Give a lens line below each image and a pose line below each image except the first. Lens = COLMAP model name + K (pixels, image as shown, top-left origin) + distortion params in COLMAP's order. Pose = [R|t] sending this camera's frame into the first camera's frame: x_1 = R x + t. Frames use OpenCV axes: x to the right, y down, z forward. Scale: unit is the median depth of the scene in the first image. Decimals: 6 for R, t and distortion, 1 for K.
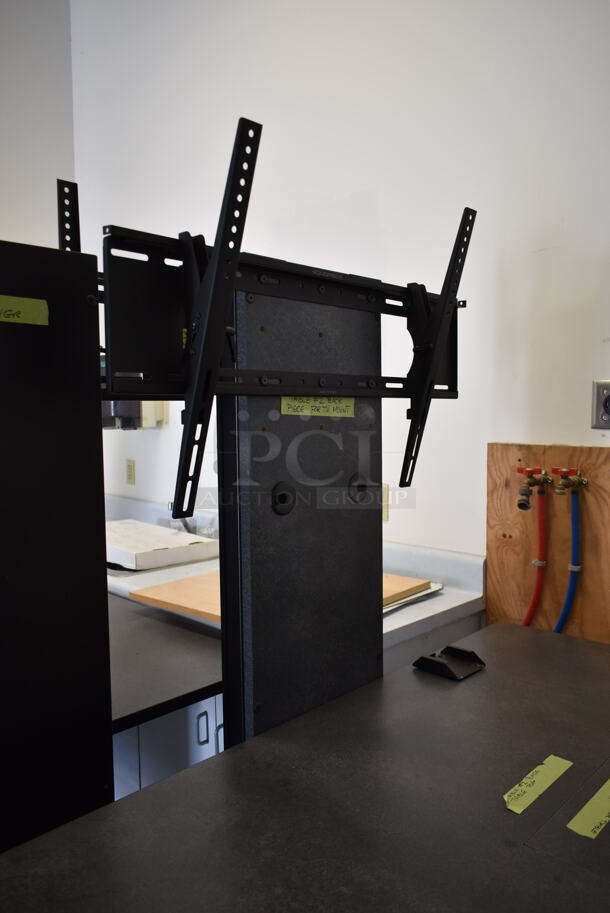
lens RADIAL K [[698.7, 0, 305.0], [0, 698.7, 456.5], [0, 0, 1]] dist [-0.015153, 0.002639]
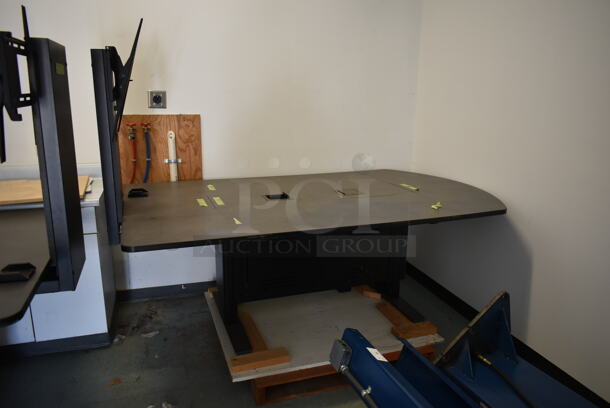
lens RADIAL K [[466.8, 0, 307.8], [0, 466.8, 201.4], [0, 0, 1]] dist [-0.015153, 0.002639]
pose [[0.446923, -0.194378, 0.873199, -0.949161], [0.043740, 0.979689, 0.195696, -0.010090], [-0.893502, -0.049267, 0.446348, -0.385216]]
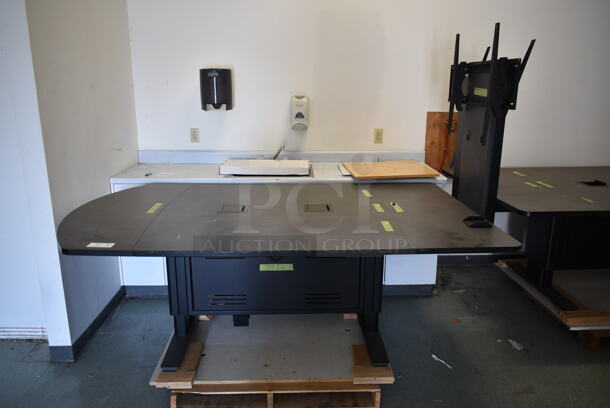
lens RADIAL K [[466.8, 0, 307.8], [0, 466.8, 201.4], [0, 0, 1]] dist [-0.015153, 0.002639]
pose [[0.683061, -0.168317, 0.710701, -1.692943], [0.041801, 0.980497, 0.192038, -0.051728], [-0.729164, -0.101465, 0.676775, -0.020417]]
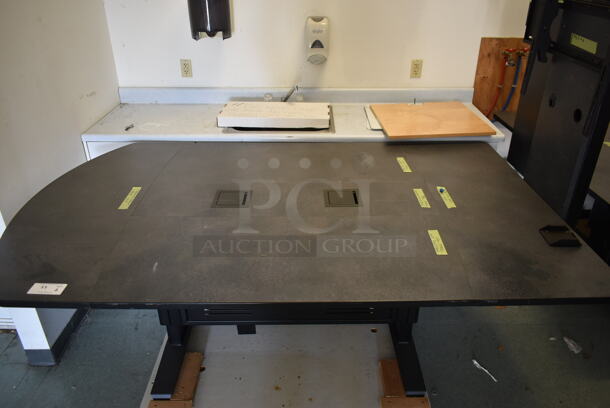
lens RADIAL K [[466.8, 0, 307.8], [0, 466.8, 201.4], [0, 0, 1]] dist [-0.015153, 0.002639]
pose [[0.704091, -0.325810, 0.630954, -1.399289], [0.045431, 0.907379, 0.417851, -0.213046], [-0.708655, -0.265540, 0.653679, 0.271581]]
